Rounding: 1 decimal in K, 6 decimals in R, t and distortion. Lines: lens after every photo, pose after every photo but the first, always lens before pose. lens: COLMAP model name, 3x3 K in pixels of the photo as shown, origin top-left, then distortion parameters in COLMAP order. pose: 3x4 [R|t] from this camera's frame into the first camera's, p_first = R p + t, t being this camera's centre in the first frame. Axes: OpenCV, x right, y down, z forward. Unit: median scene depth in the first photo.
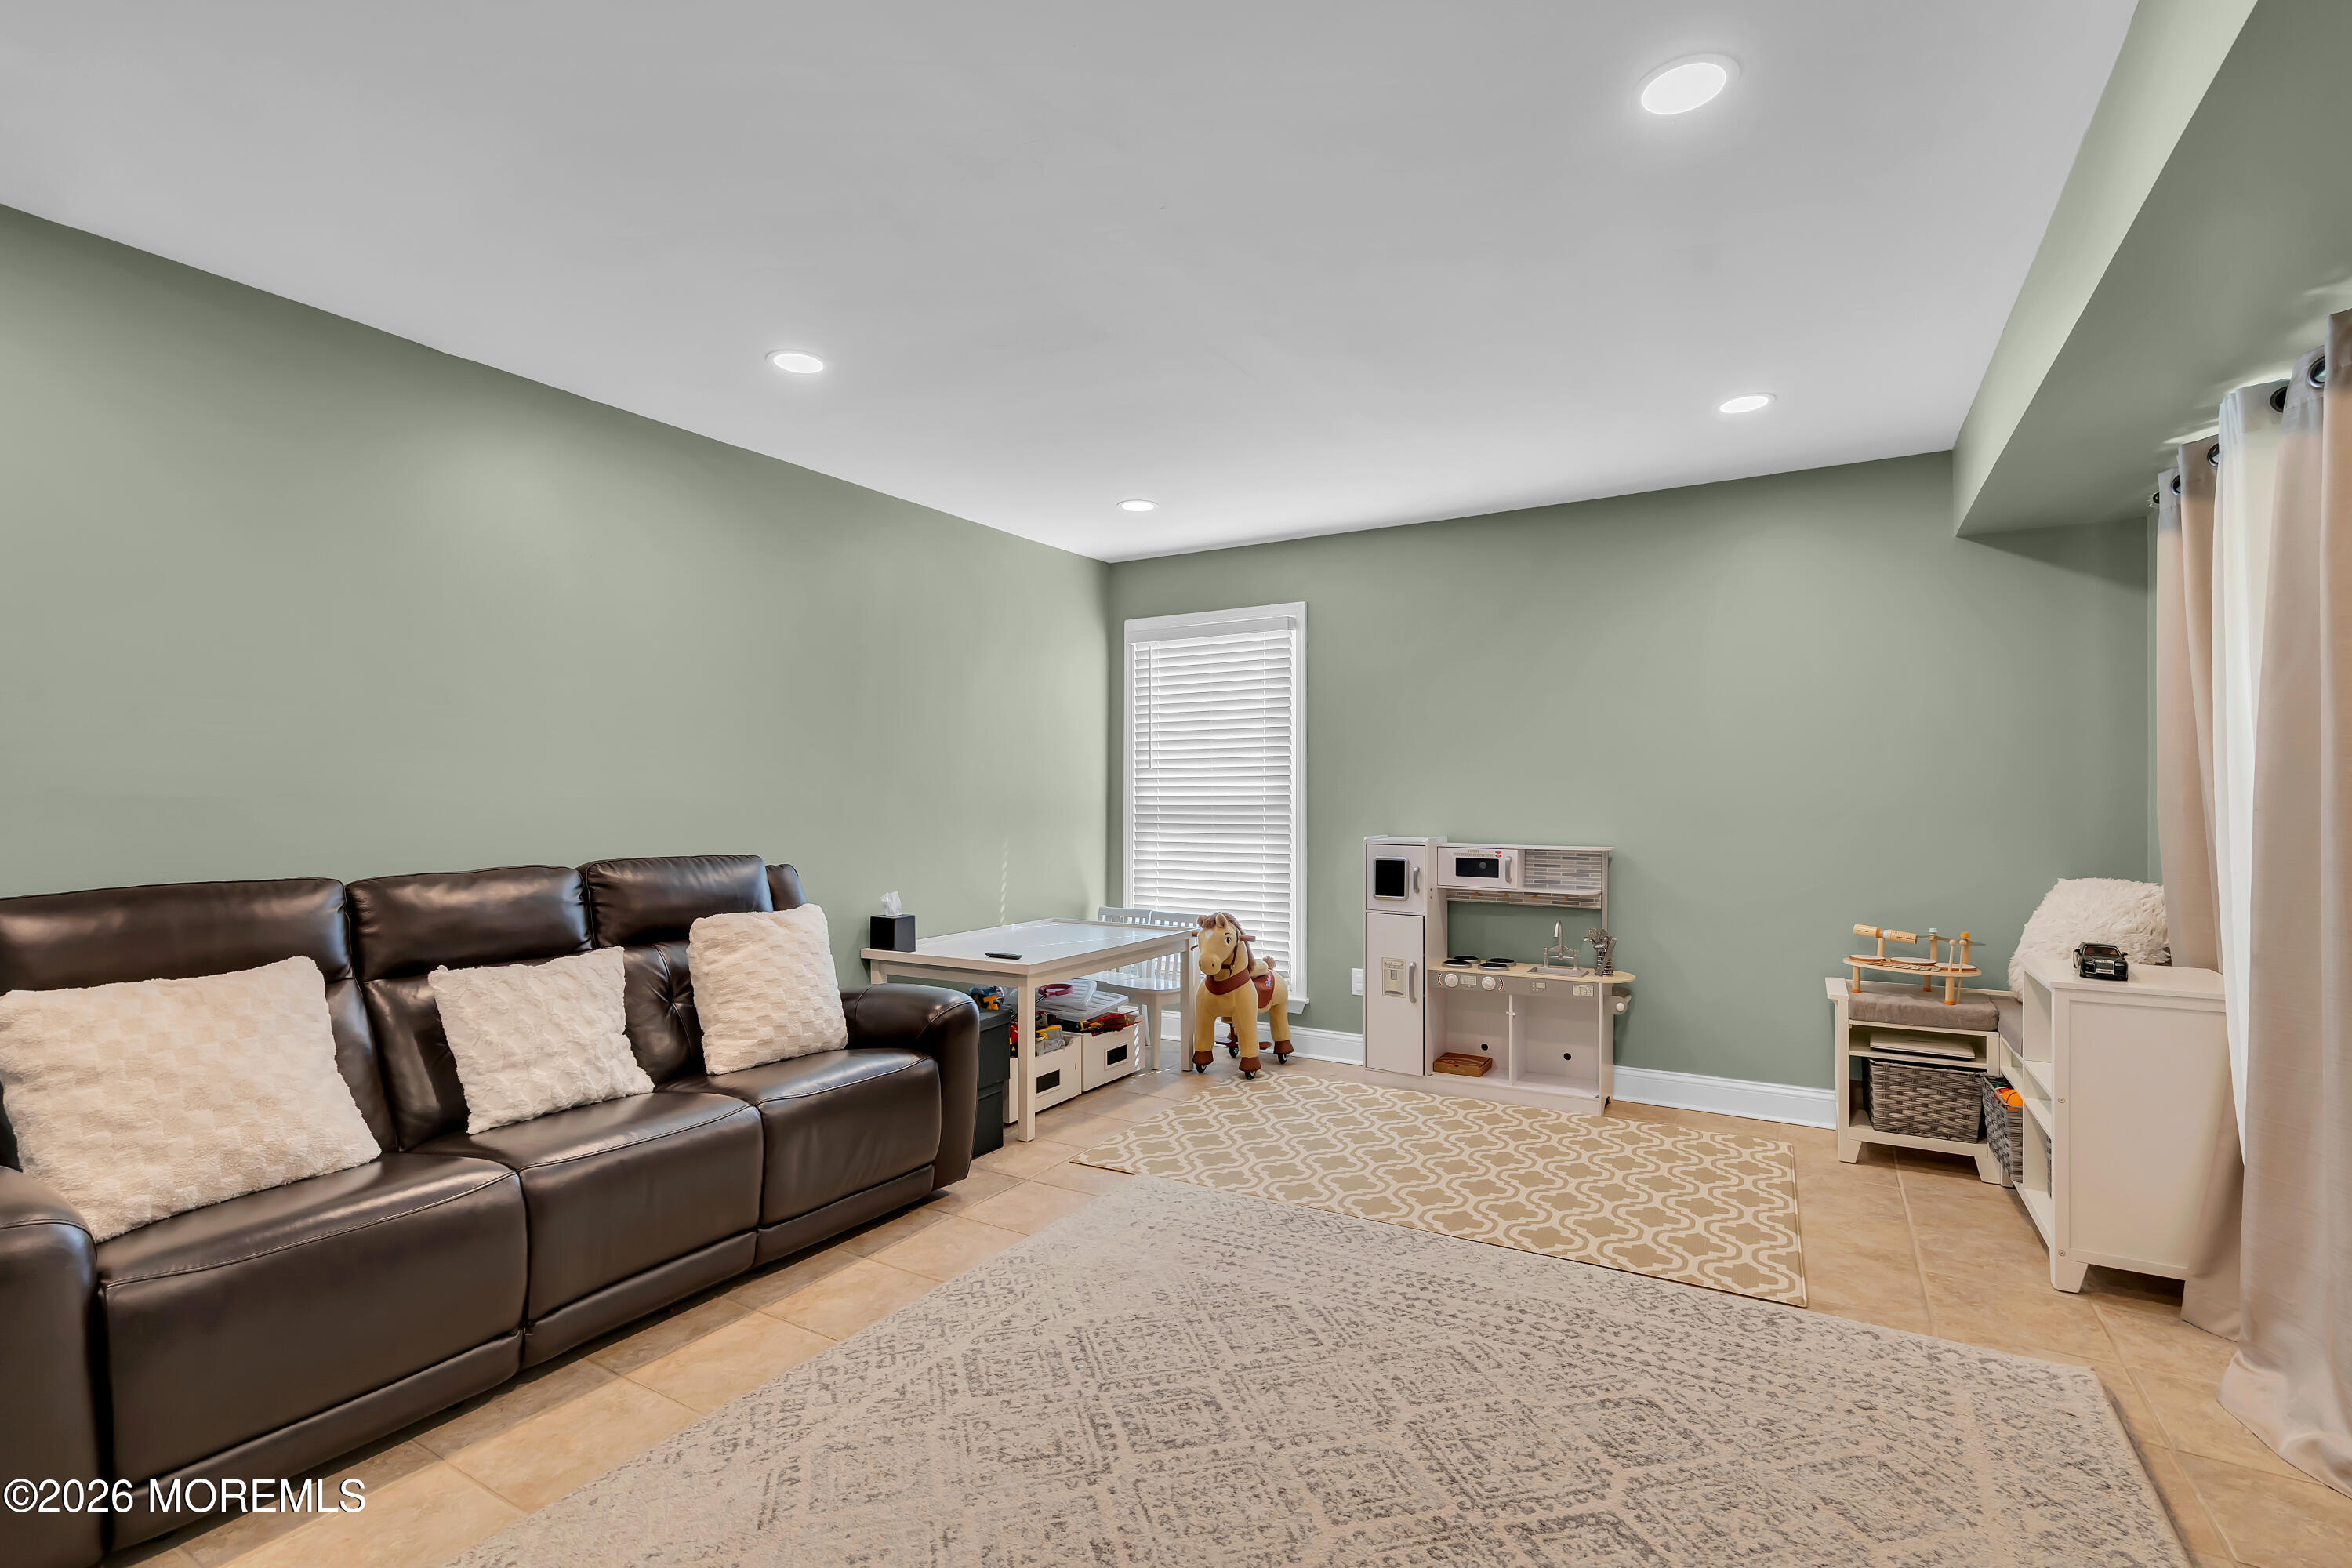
lens RADIAL K [[1079.6, 0, 1166.0], [0, 1079.6, 815.8], [0, 0, 1]] dist [-0.000588, 0.001335]
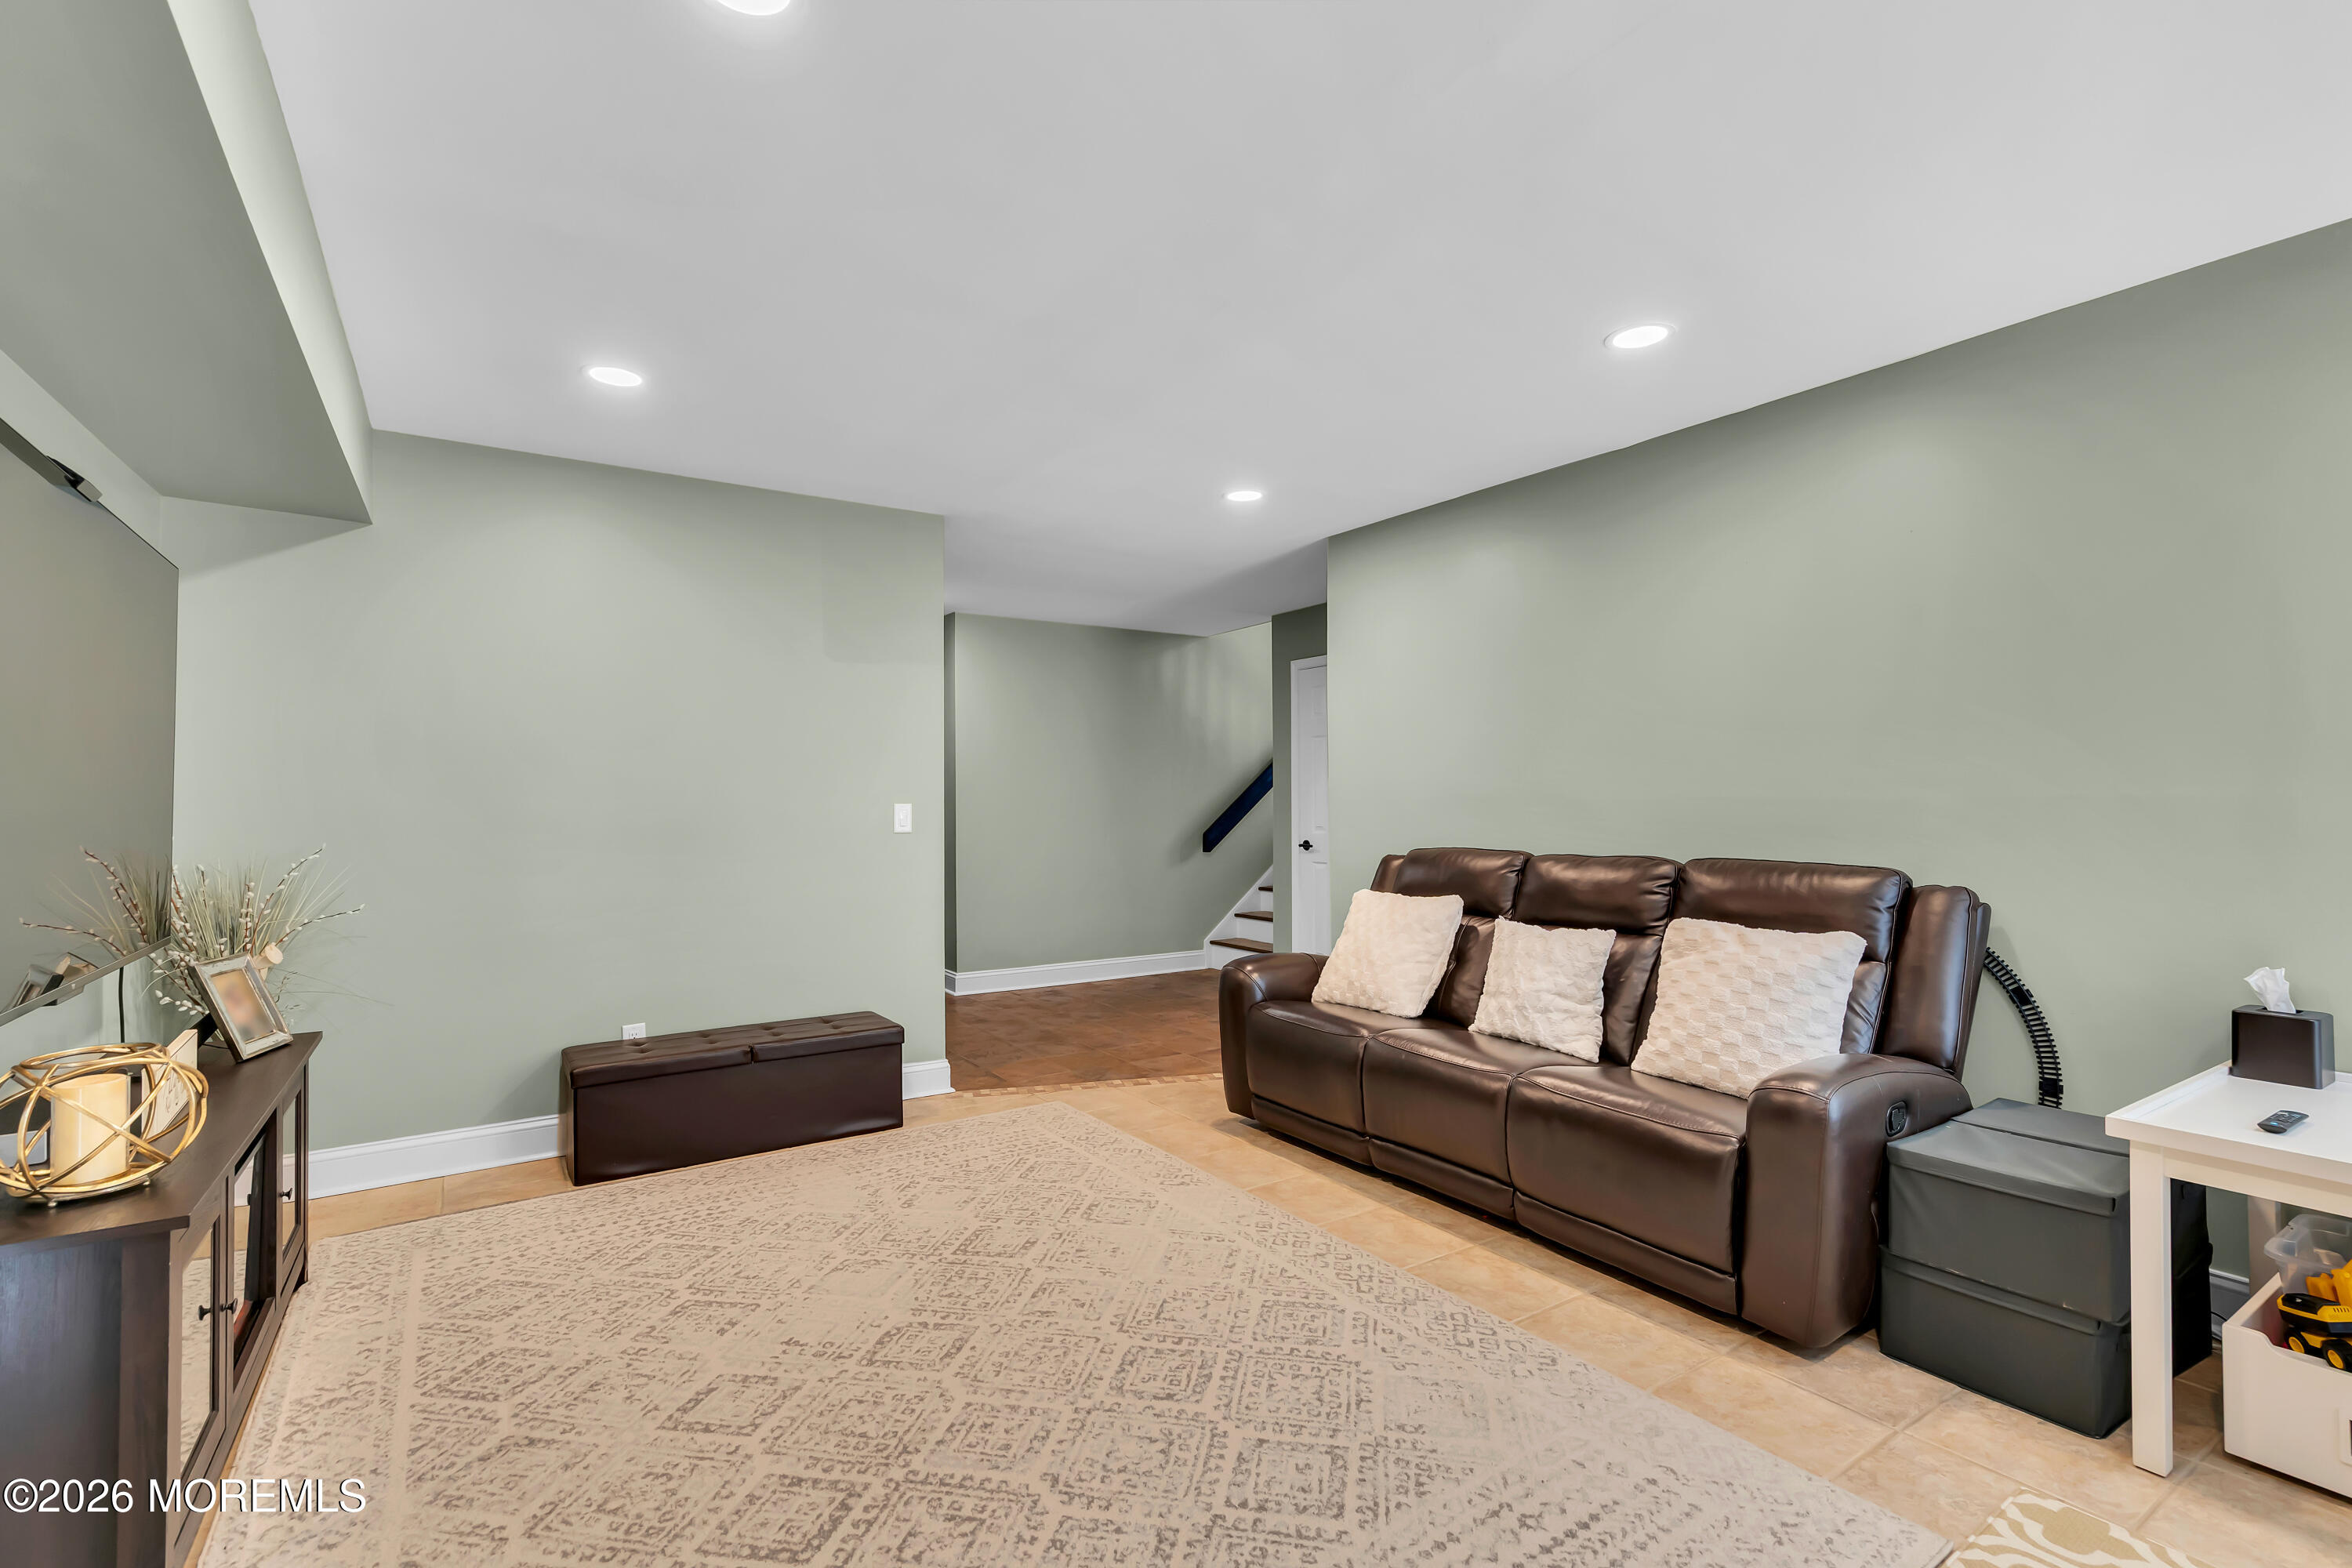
lens RADIAL K [[1033.1, 0, 1148.6], [0, 1033.1, 792.1], [0, 0, 1]] dist [0.003282, 0.000588]
pose [[-0.437343, -0.006339, -0.899272, 0.591404], [-0.008558, 0.999959, -0.002887, -0.014762], [0.899254, 0.006433, -0.437379, 0.893238]]
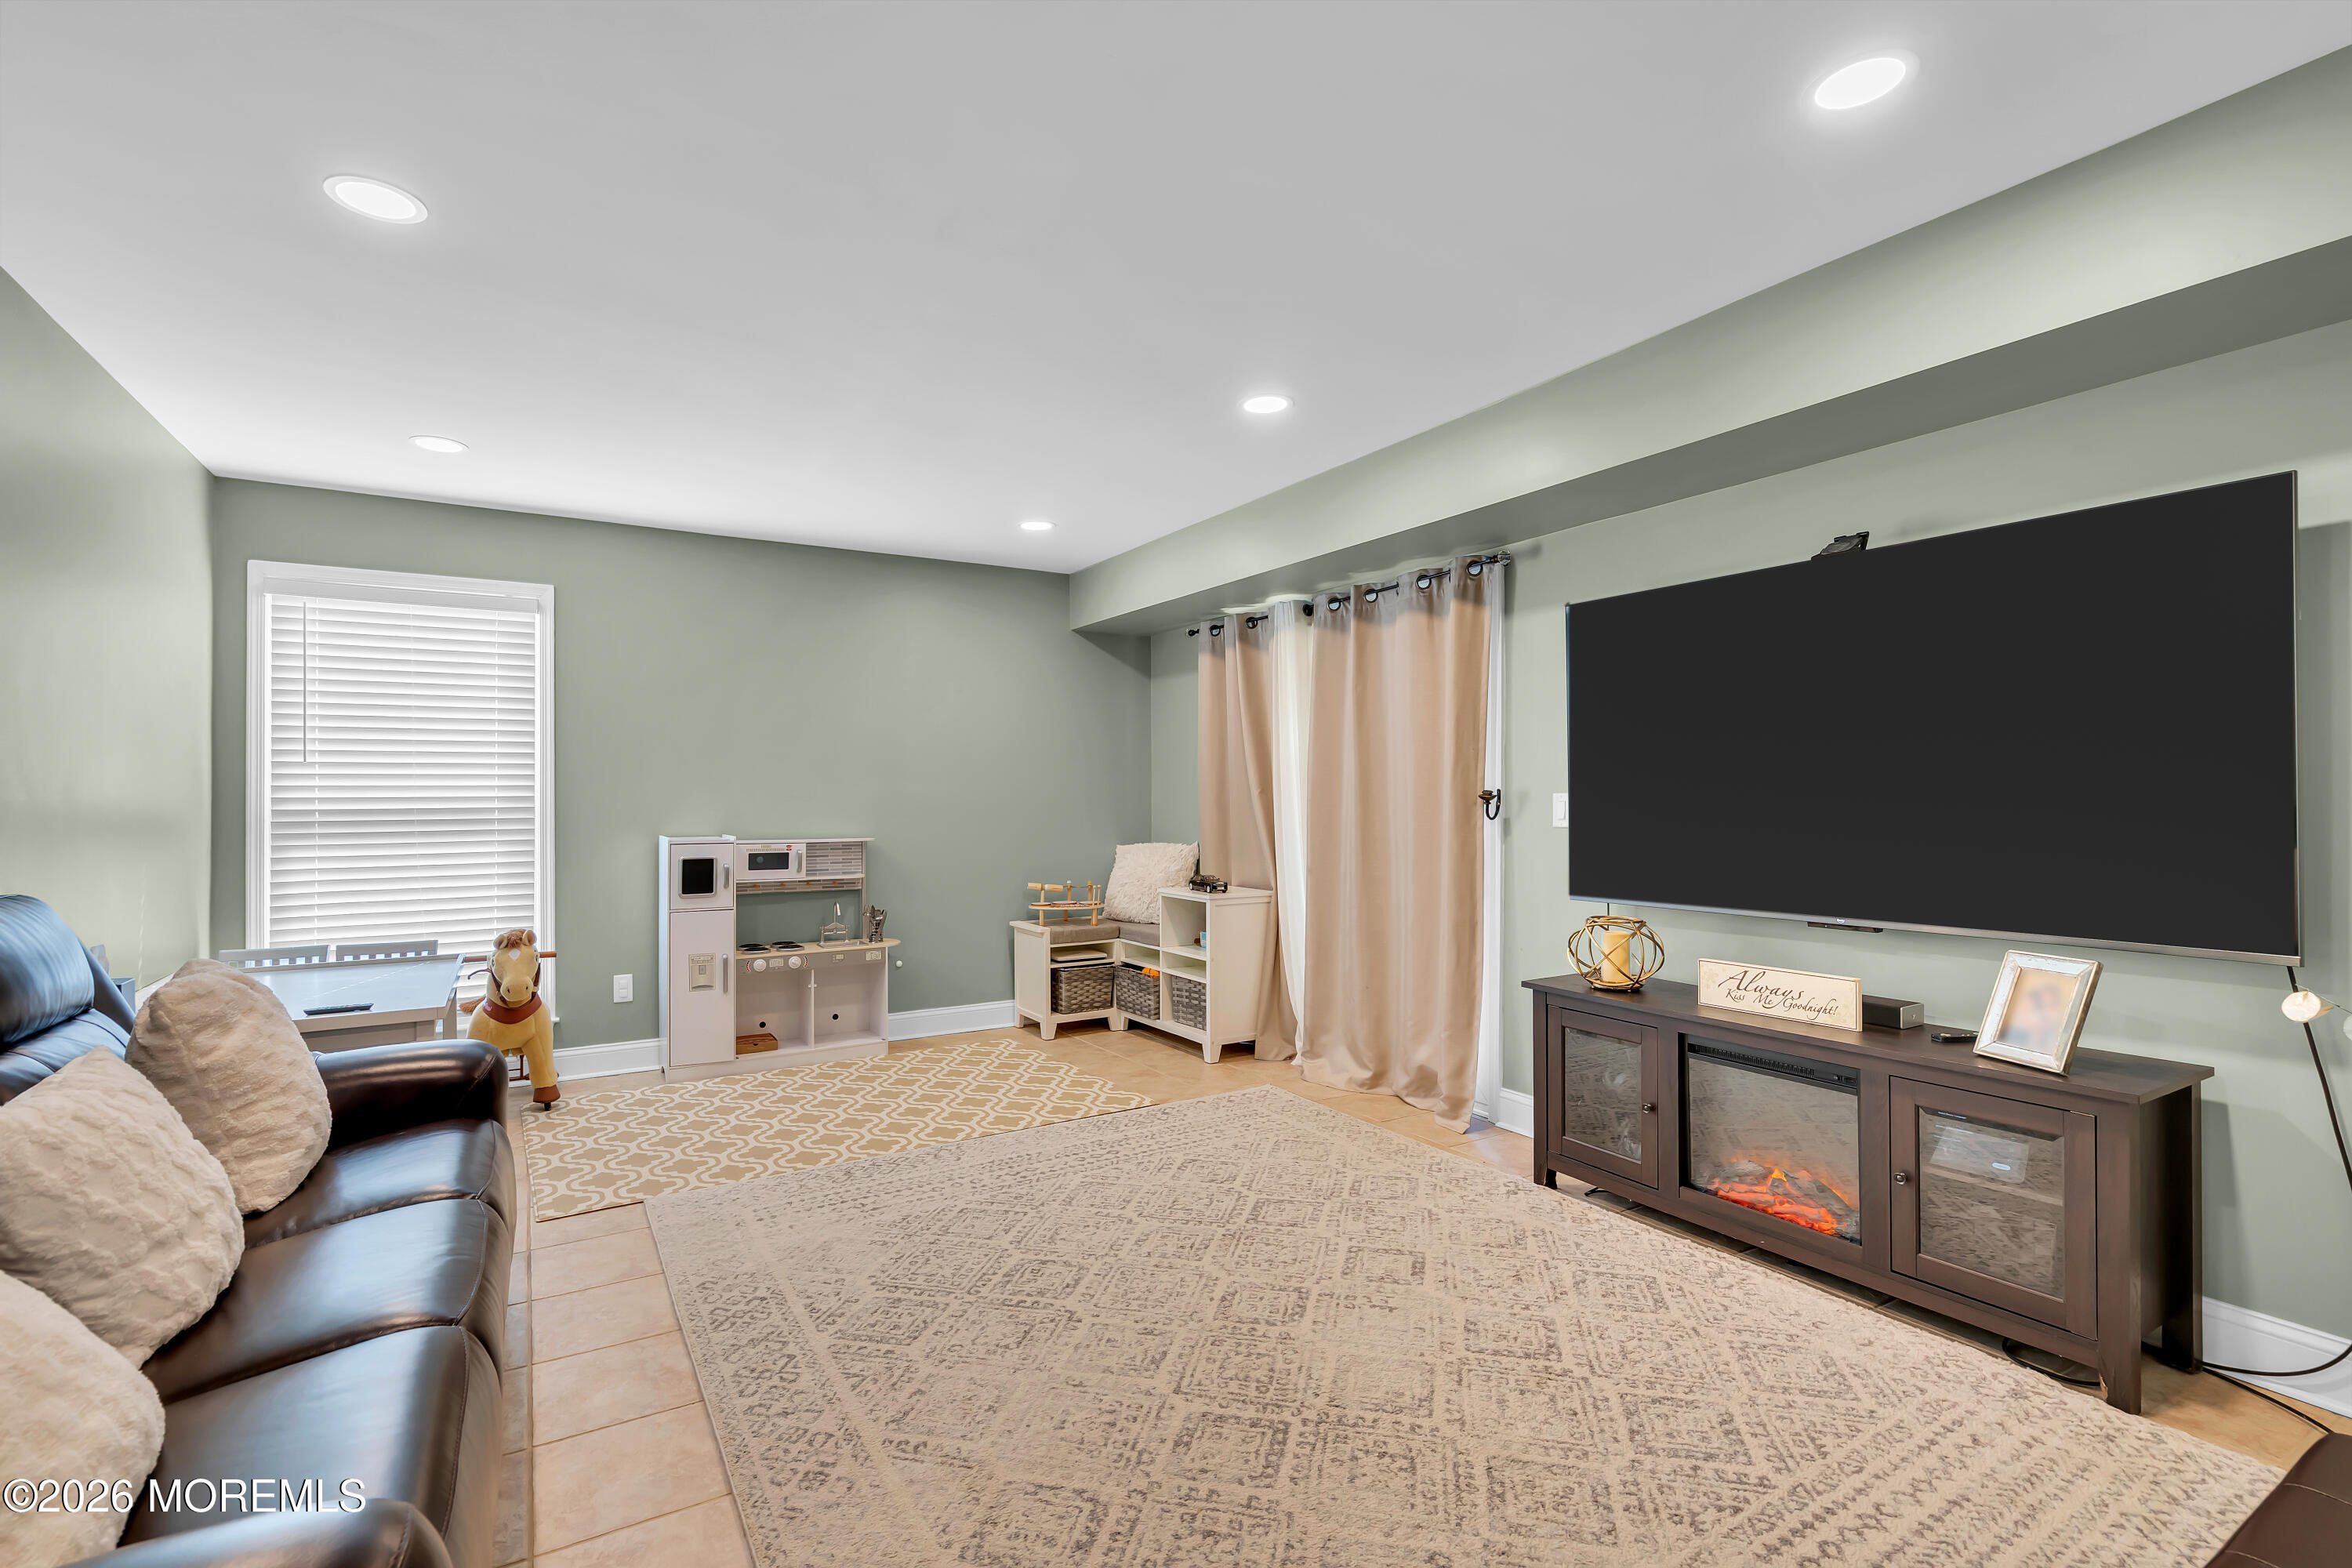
lens RADIAL K [[1079.6, 0, 1166.0], [0, 1079.6, 815.8], [0, 0, 1]] dist [-0.000588, 0.001335]
pose [[0.459404, -0.015999, 0.888083, -0.658451], [0.018441, 0.999794, 0.008472, -0.000856], [-0.888036, 0.012485, 0.459604, 0.168436]]
